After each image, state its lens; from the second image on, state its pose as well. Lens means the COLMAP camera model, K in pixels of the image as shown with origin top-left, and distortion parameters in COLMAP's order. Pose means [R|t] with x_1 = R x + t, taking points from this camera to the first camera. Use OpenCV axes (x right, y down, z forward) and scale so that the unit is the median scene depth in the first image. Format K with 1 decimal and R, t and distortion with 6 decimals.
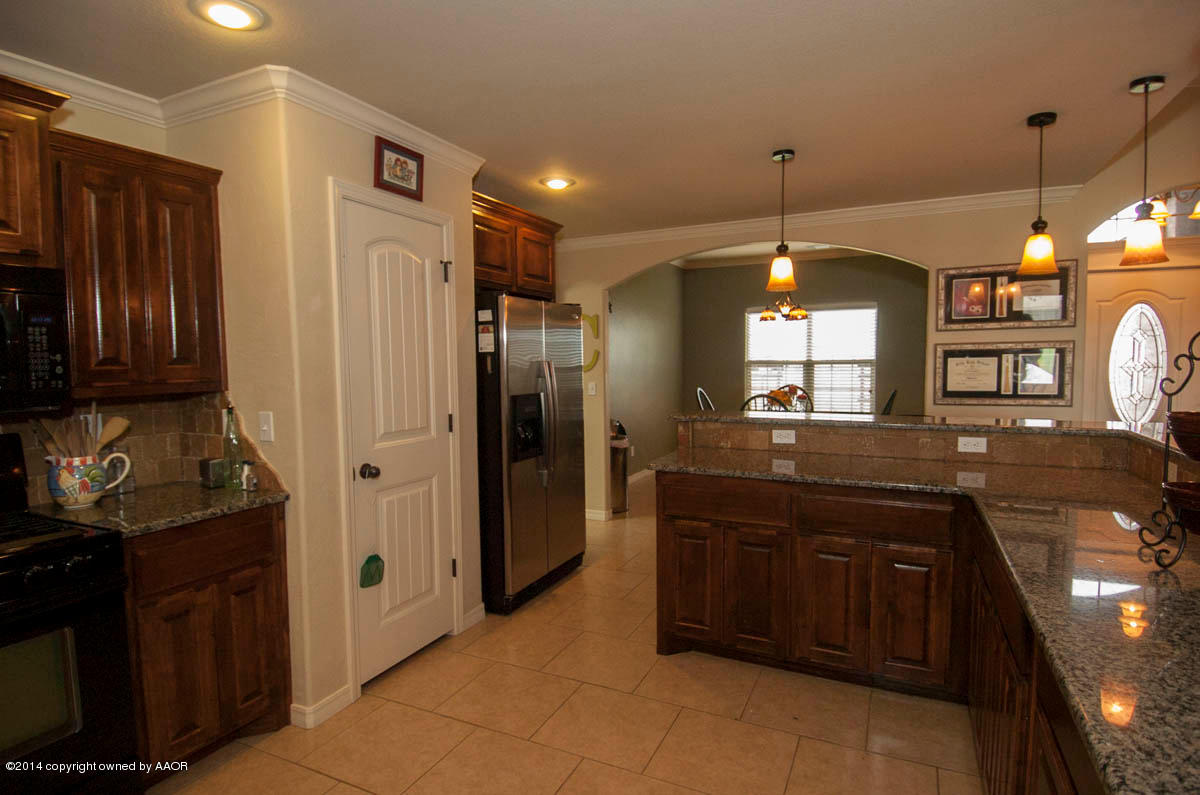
lens RADIAL K [[632.3, 0, 602.2], [0, 632.3, 400.6], [0, 0, 1]] dist [0.058825, -0.061055]
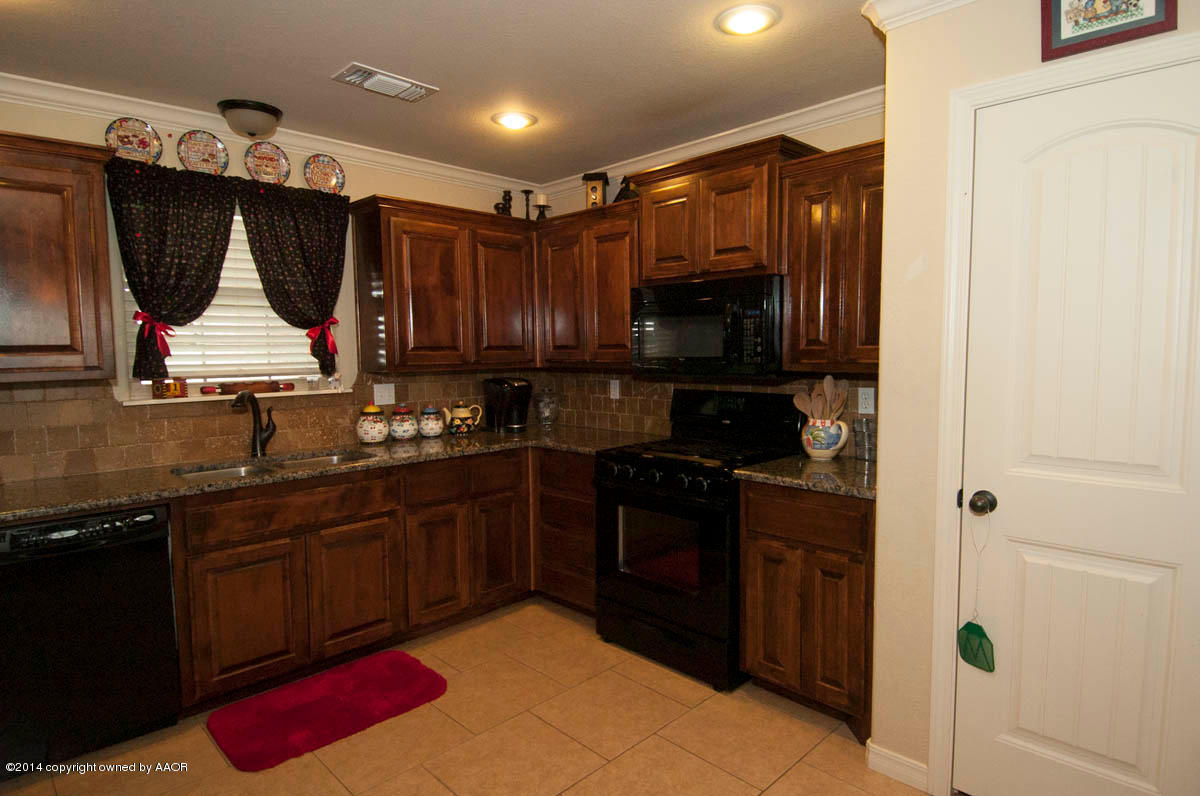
lens RADIAL K [[656.1, 0, 614.8], [0, 656.1, 401.1], [0, 0, 1]] dist [-0.001315, -0.001695]
pose [[-0.331958, 0.086006, -0.939365, 0.517915], [-0.050948, 0.992746, 0.108898, -0.066910], [0.941917, 0.084008, -0.325169, 1.051721]]
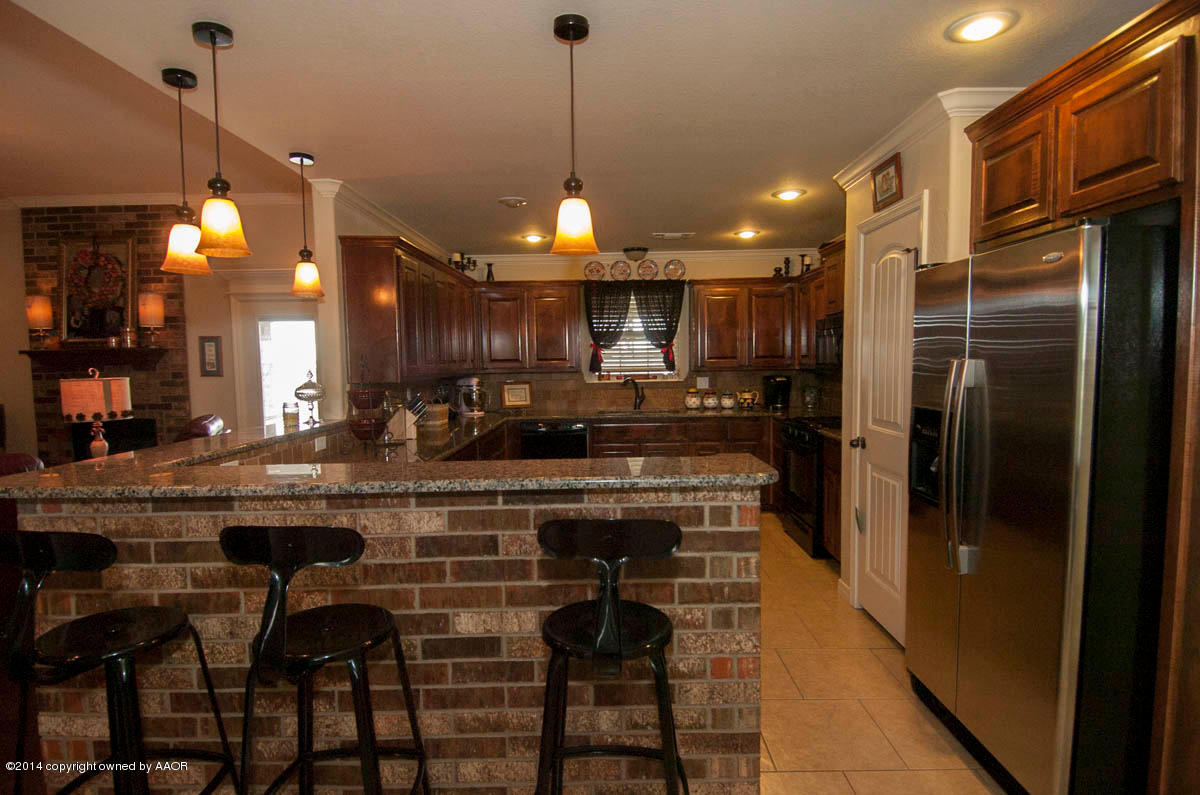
lens RADIAL K [[632.3, 0, 602.2], [0, 632.3, 400.6], [0, 0, 1]] dist [0.058825, -0.061055]
pose [[-0.913670, 0.050404, -0.403320, 0.617932], [-0.003427, 0.991291, 0.131647, -0.111520], [0.406443, 0.121664, -0.905540, 1.613173]]
